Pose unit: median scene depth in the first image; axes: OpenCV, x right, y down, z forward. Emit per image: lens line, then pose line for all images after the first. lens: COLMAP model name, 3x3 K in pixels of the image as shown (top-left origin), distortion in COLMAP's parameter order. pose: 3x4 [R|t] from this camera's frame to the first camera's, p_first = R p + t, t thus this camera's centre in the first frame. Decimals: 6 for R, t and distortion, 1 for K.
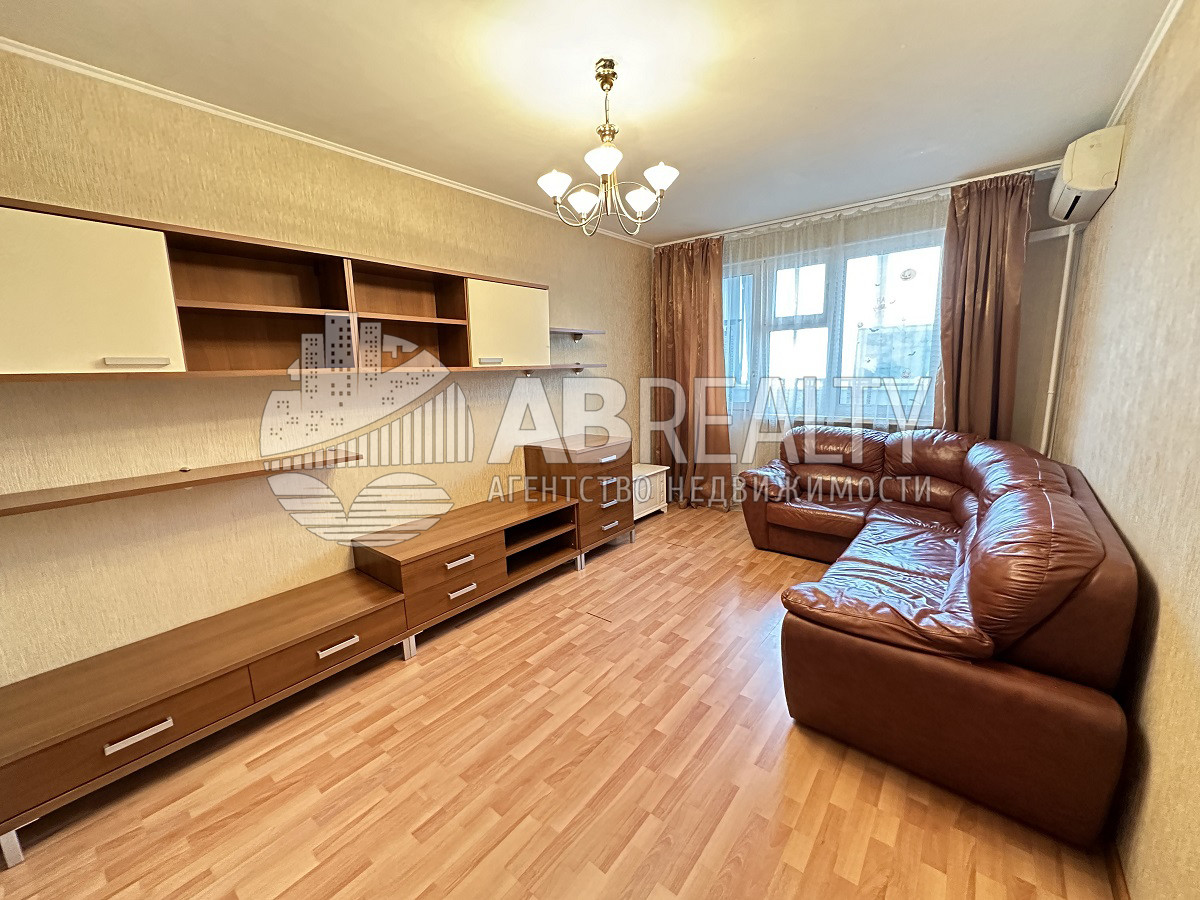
lens RADIAL K [[478.2, 0, 599.3], [0, 478.2, 450.8], [0, 0, 1]] dist [0.001128, -0.000161]
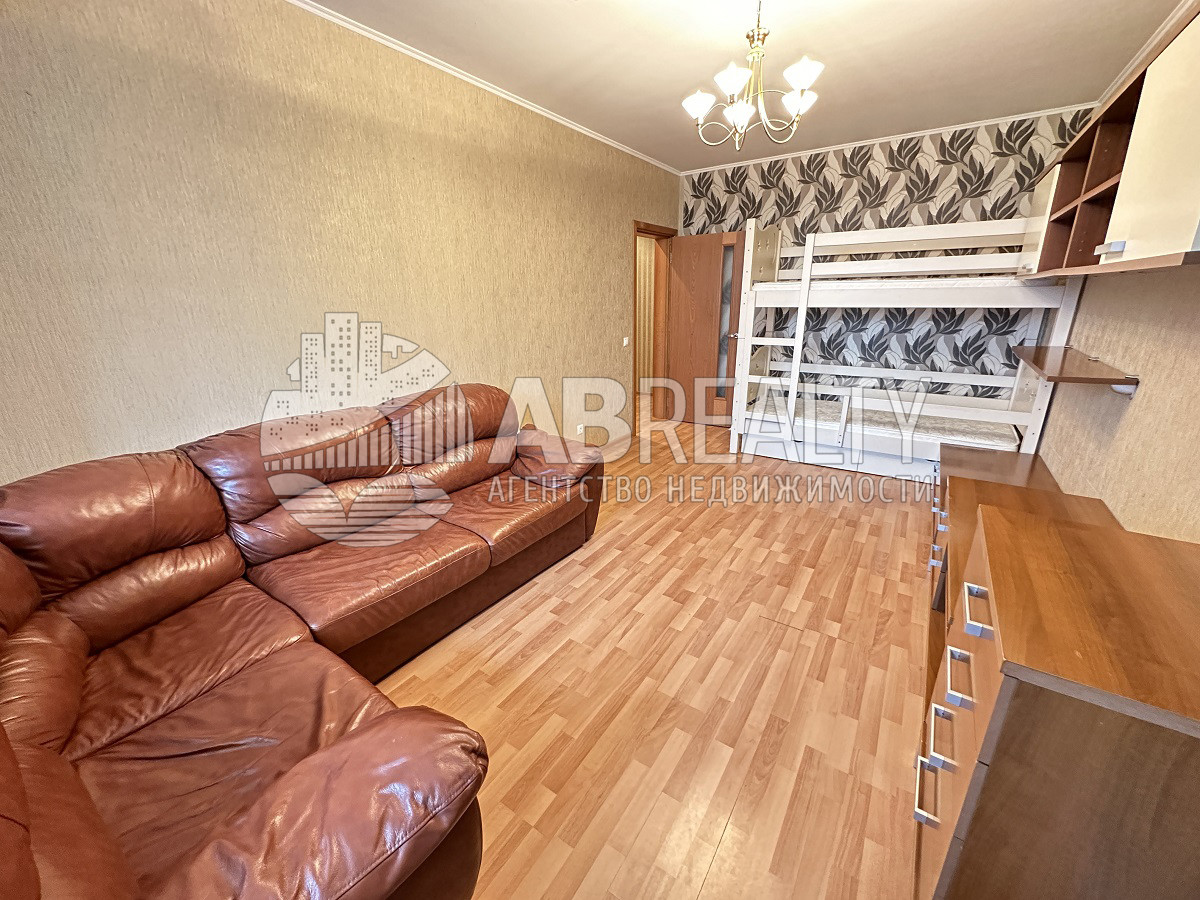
lens RADIAL K [[476.3, 0, 607.2], [0, 476.3, 453.6], [0, 0, 1]] dist [0.018227, -0.000035]
pose [[-0.994195, 0.070651, -0.081153, 0.320864], [0.024088, 0.881223, 0.472087, -0.258726], [0.104867, 0.467392, -0.877809, 1.534495]]
